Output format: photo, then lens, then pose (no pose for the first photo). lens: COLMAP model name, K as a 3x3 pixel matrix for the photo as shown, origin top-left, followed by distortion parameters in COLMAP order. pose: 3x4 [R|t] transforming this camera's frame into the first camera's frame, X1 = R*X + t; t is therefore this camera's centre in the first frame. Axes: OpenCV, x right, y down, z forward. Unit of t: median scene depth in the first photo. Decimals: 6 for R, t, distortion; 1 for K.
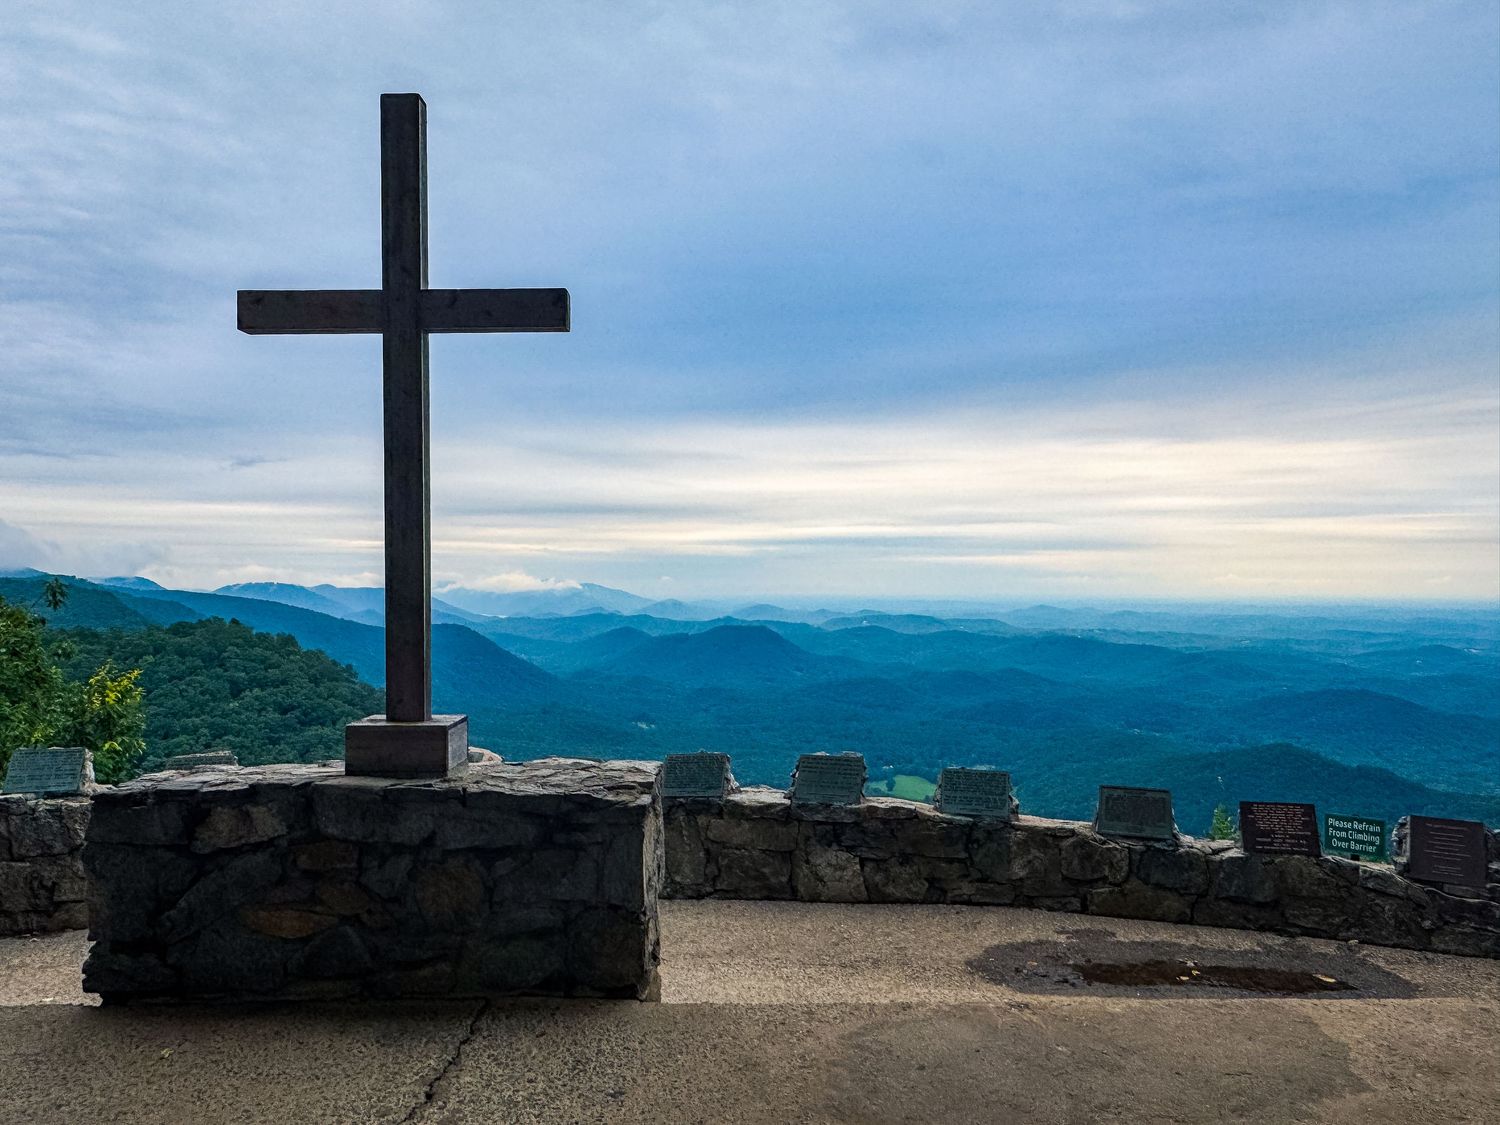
lens RADIAL K [[1058.8, 0, 750.0], [0, 1058.8, 562.5], [0, 0, 1]] dist [-0.007415, 0.001319]
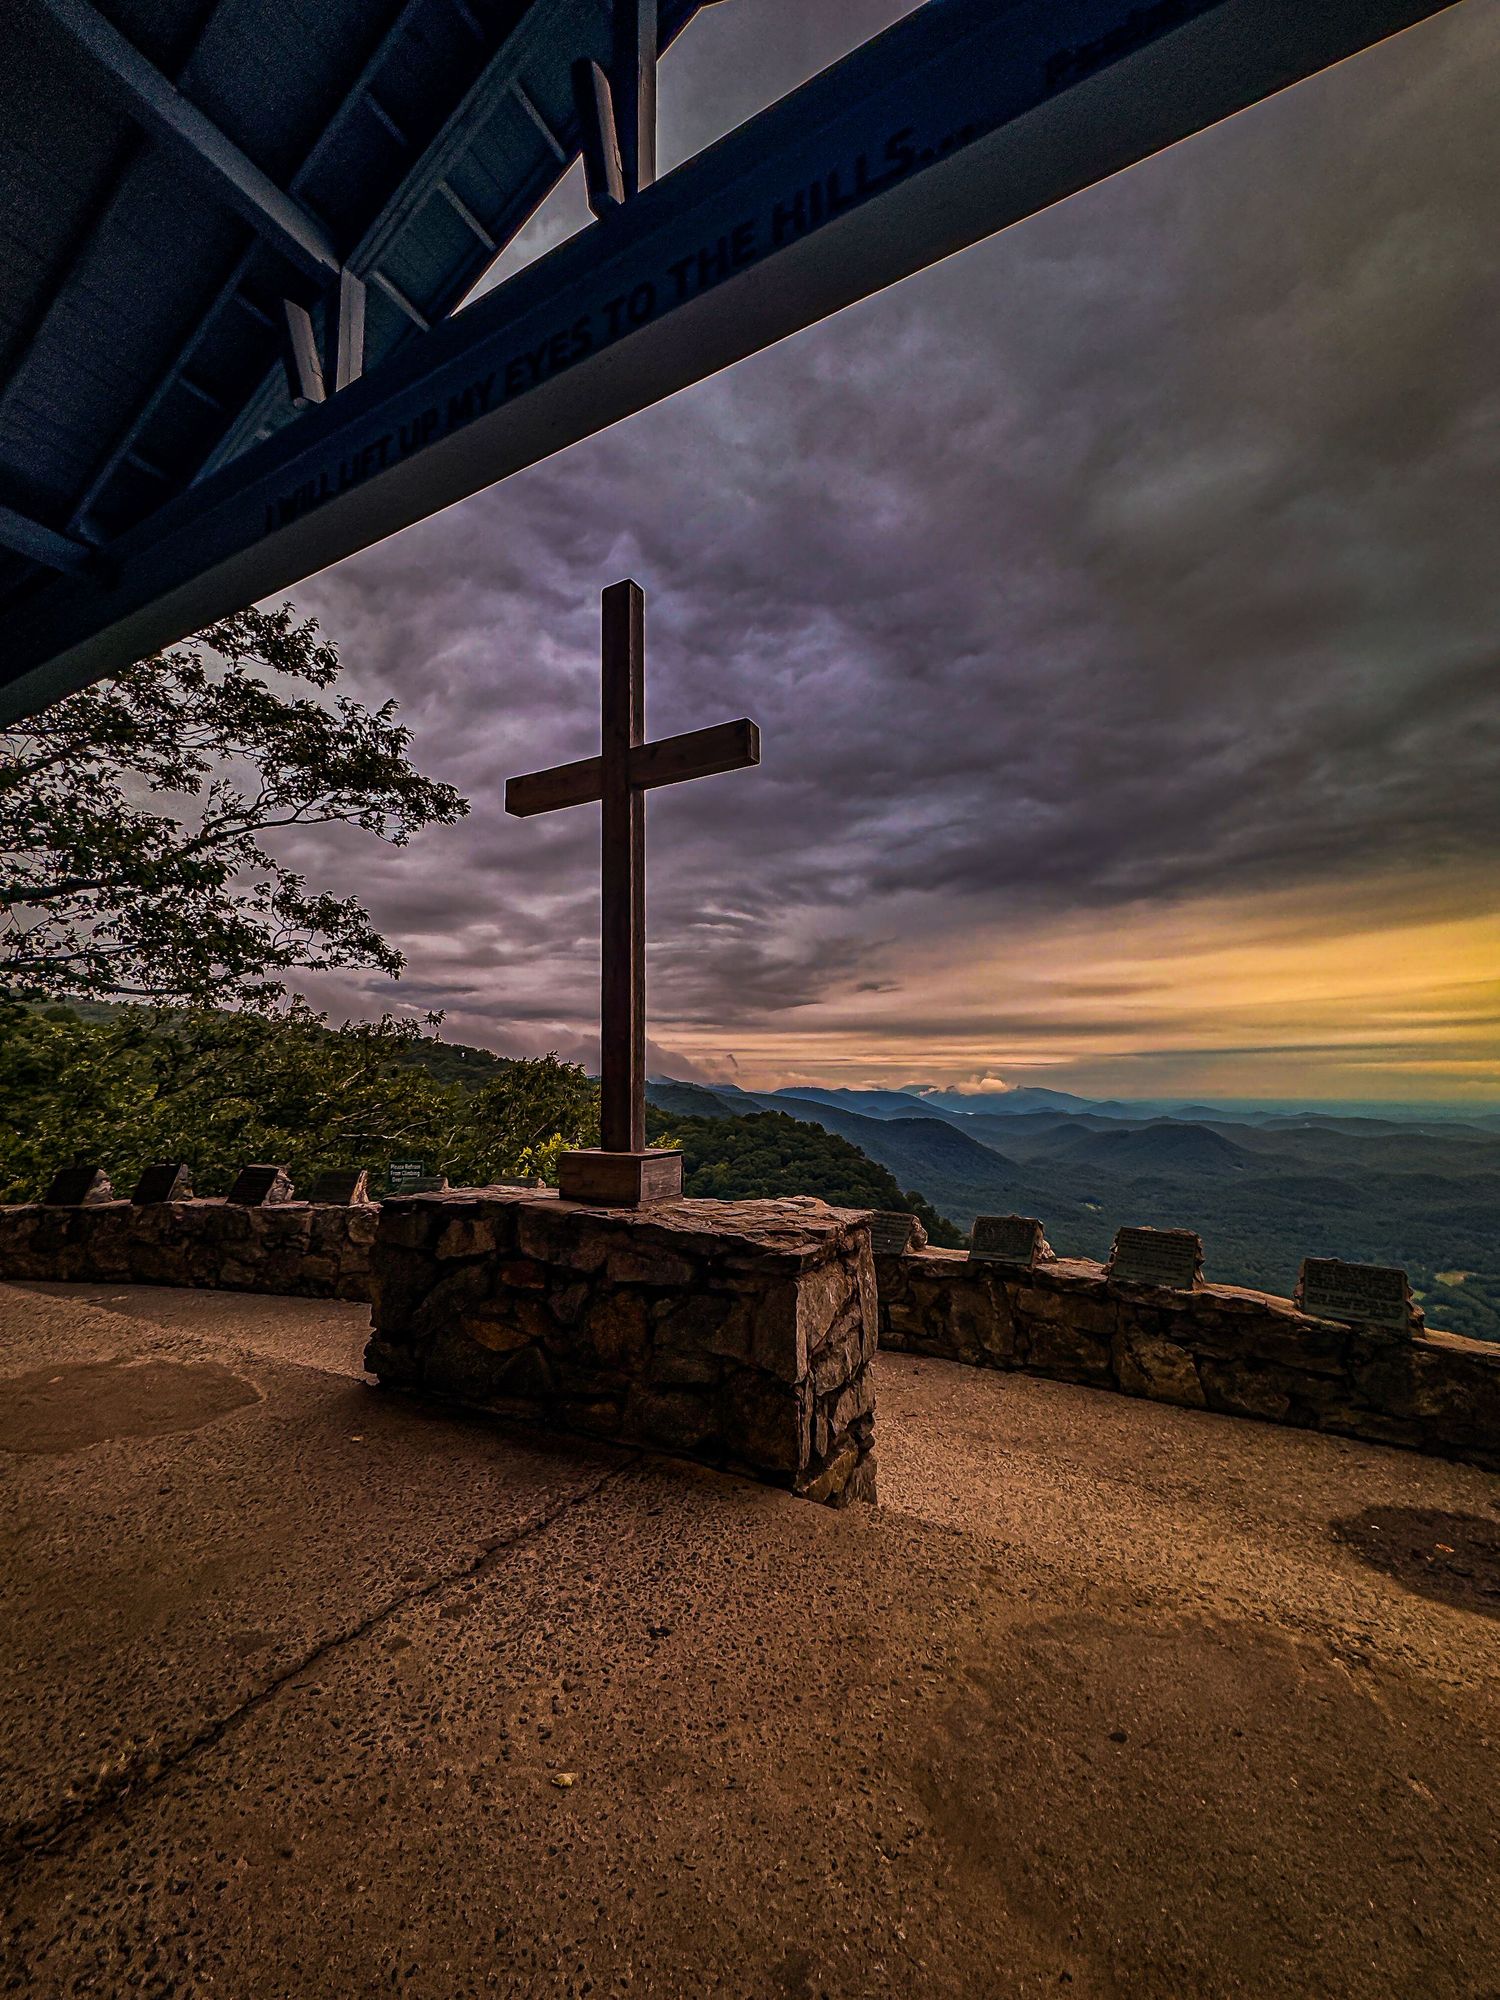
lens RADIAL K [[792.9, 0, 750.0], [0, 792.9, 1000.0], [0, 0, 1]] dist [-0.000542, -0.000648]
pose [[0.876920, -0.052078, -0.477807, 0.110945], [0.008128, 0.995577, -0.093594, 0.048848], [0.480568, 0.078191, 0.873465, 0.238507]]
